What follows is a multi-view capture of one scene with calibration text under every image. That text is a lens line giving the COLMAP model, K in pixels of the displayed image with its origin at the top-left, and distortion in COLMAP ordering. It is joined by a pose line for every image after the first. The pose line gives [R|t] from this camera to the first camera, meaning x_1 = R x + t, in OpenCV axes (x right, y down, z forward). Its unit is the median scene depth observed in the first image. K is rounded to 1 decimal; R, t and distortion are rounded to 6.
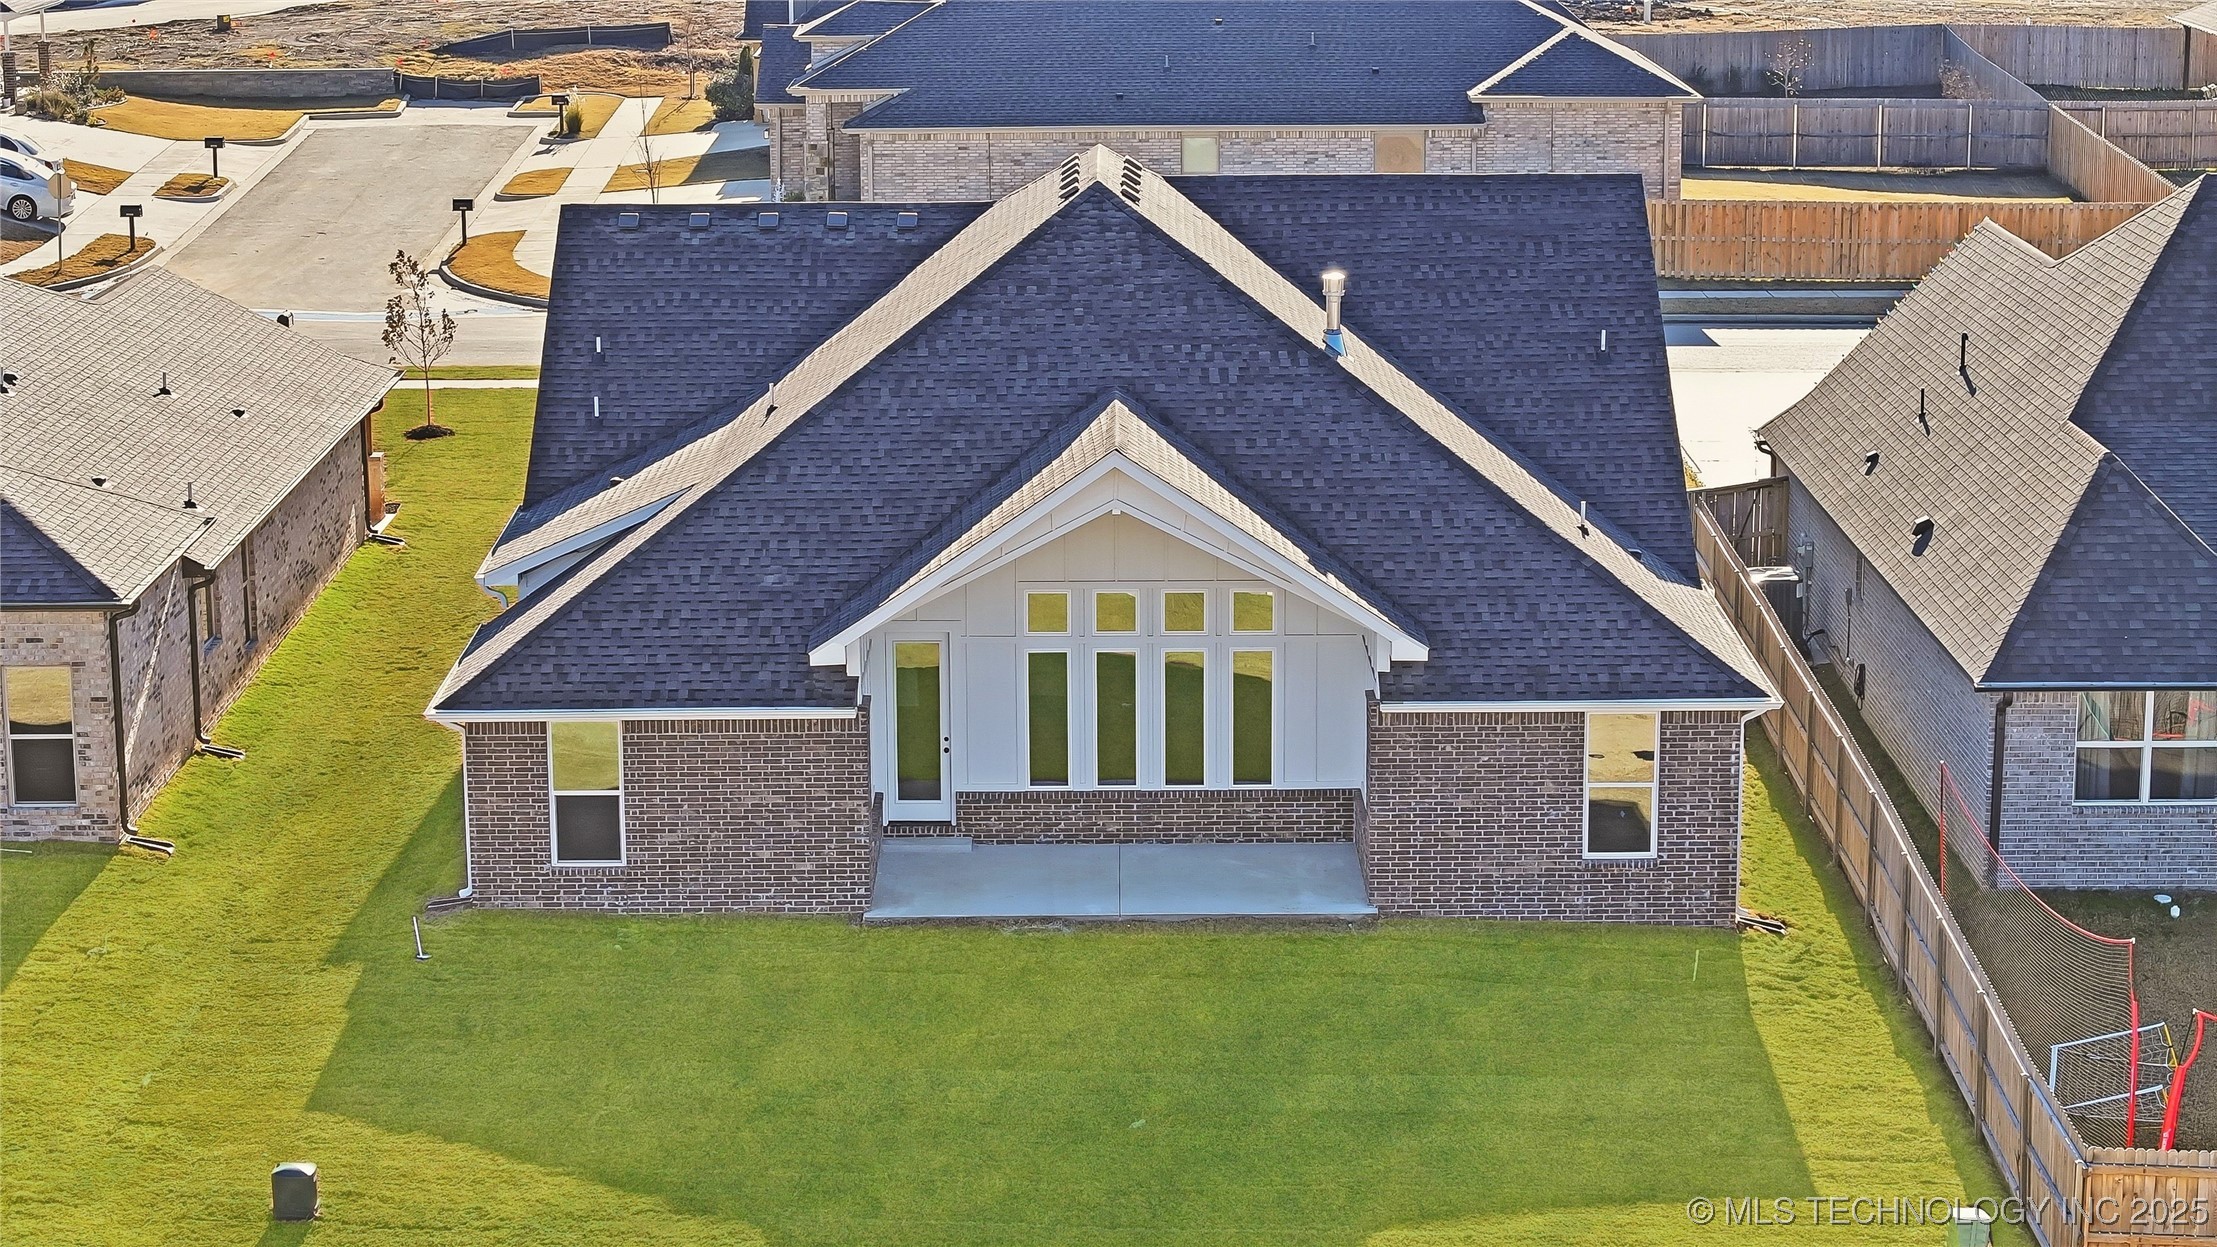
lens RADIAL K [[4293.7, 0, 1105.2], [0, 4293.7, 617.1], [0, 0, 1]] dist [-0.120860, 0.000000]
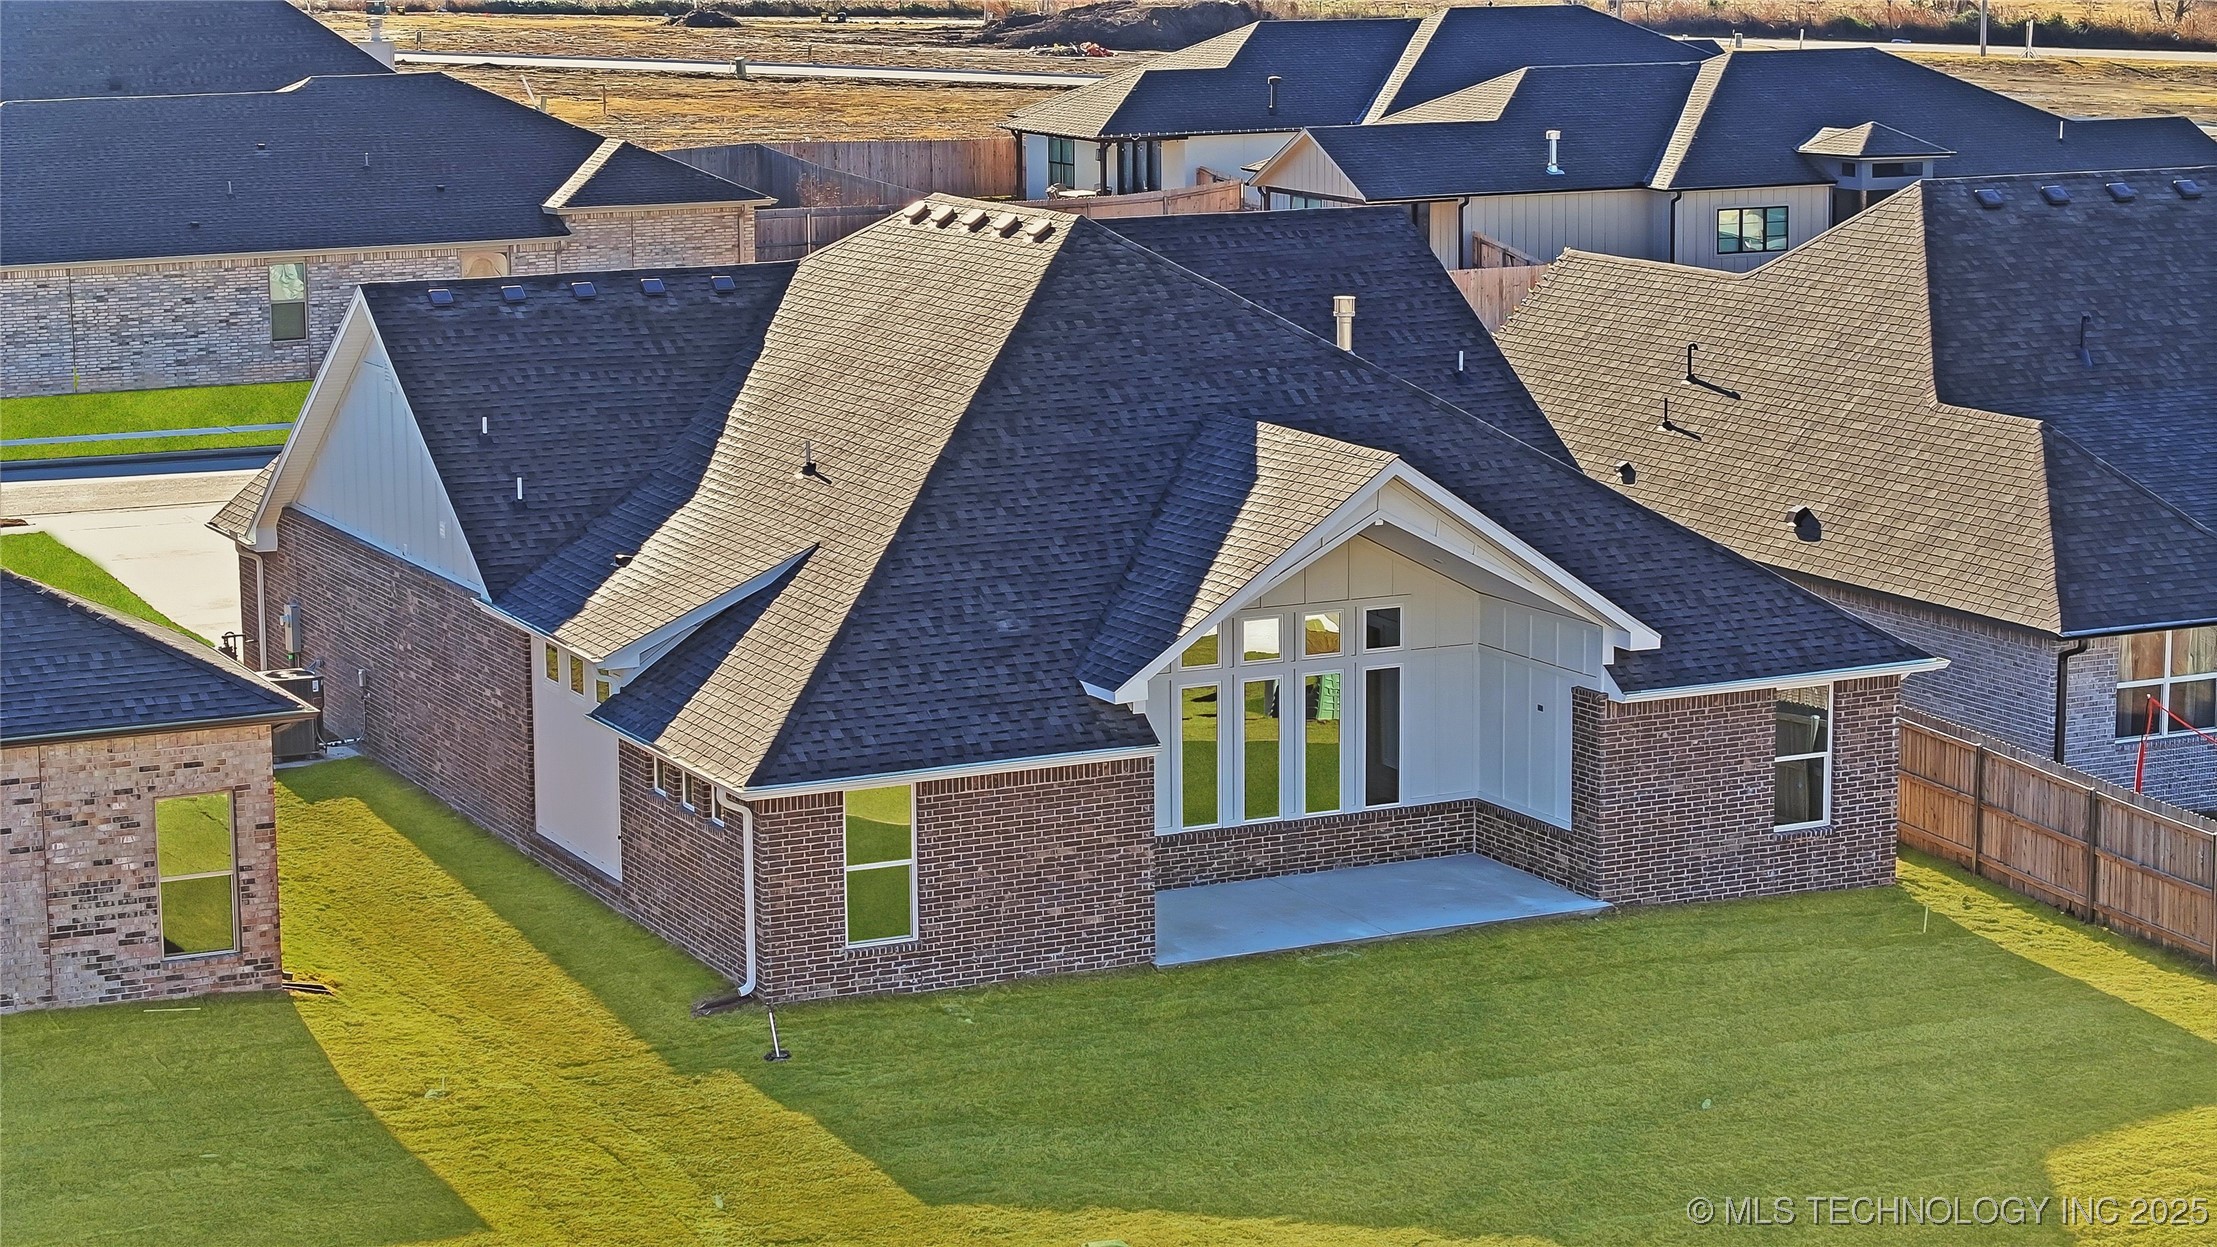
lens RADIAL K [[4293.7, 0, 1105.9], [0, 4293.7, 627.8], [0, 0, 1]] dist [-0.120860, 0.000000]
pose [[0.905653, -0.077359, 0.416902, -0.446812], [0.094708, 0.995282, -0.021057, 0.013742], [-0.413307, 0.058555, 0.908707, 0.128457]]
